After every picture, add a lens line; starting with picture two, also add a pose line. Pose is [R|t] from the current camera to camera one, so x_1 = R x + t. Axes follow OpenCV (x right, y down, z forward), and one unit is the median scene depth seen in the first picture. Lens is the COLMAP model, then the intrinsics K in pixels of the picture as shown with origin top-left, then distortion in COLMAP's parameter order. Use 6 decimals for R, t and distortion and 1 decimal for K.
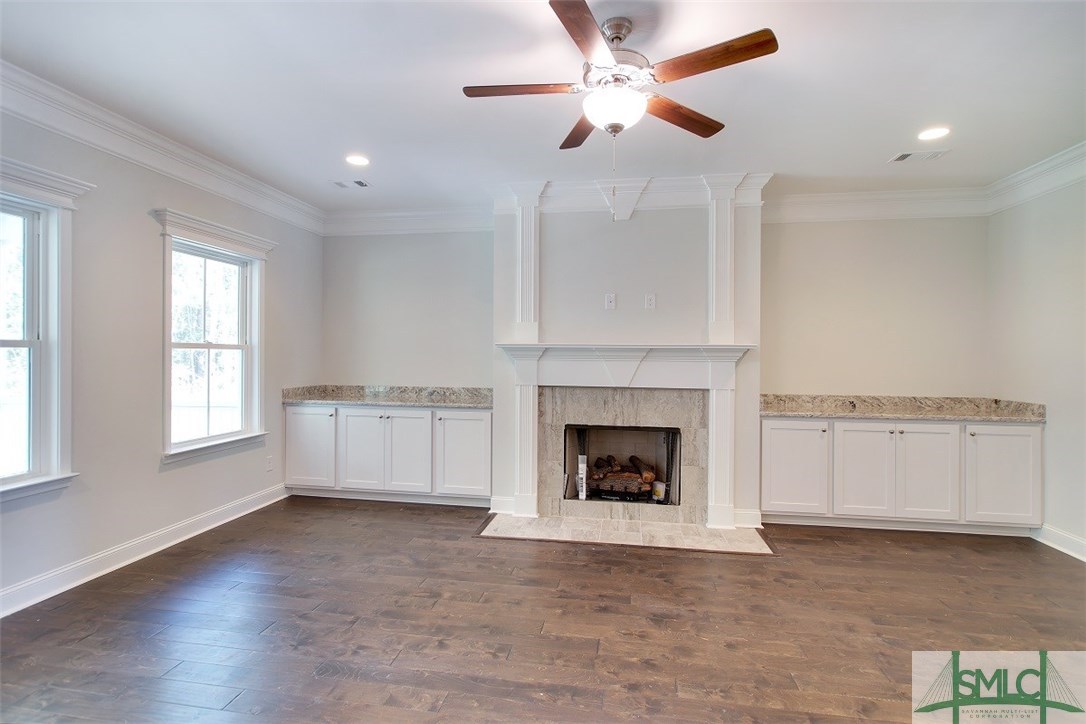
lens RADIAL K [[539.1, 0, 543.0], [0, 539.1, 362.0], [0, 0, 1]] dist [0.000143, 0.001520]
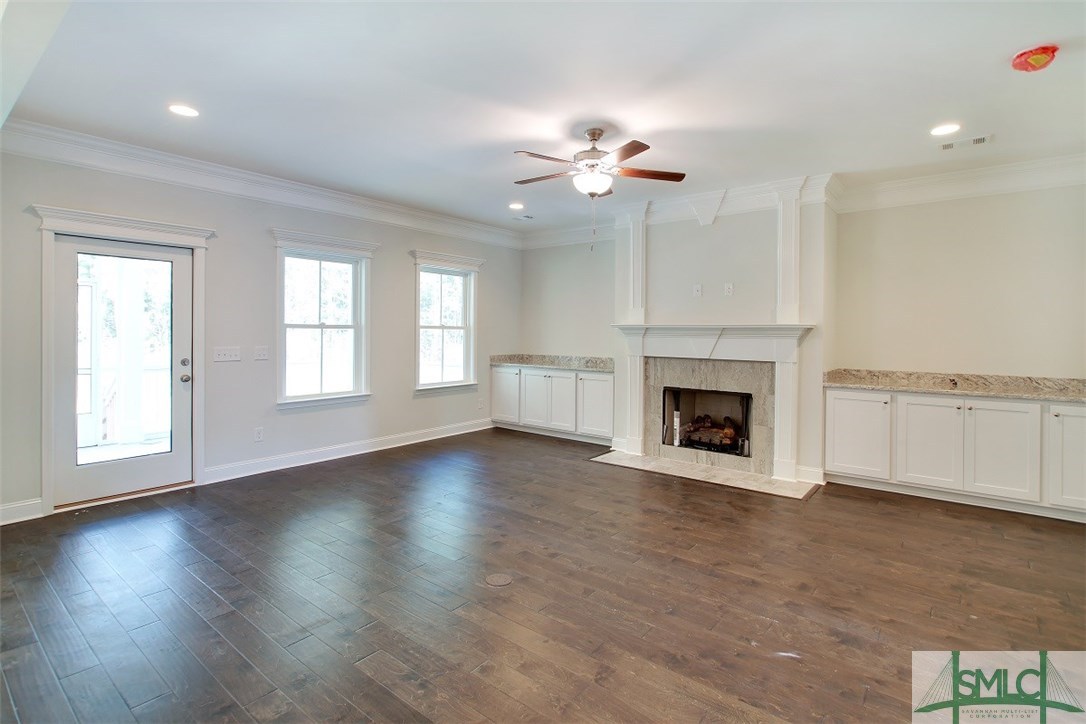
lens RADIAL K [[522.3, 0, 543.1], [0, 522.3, 341.7], [0, 0, 1]] dist [-0.000043, 0.000181]
pose [[0.877335, 0.008949, -0.479794, 0.389096], [-0.008216, 0.999960, 0.003628, 0.005806], [0.479807, 0.000759, 0.877374, -0.239012]]
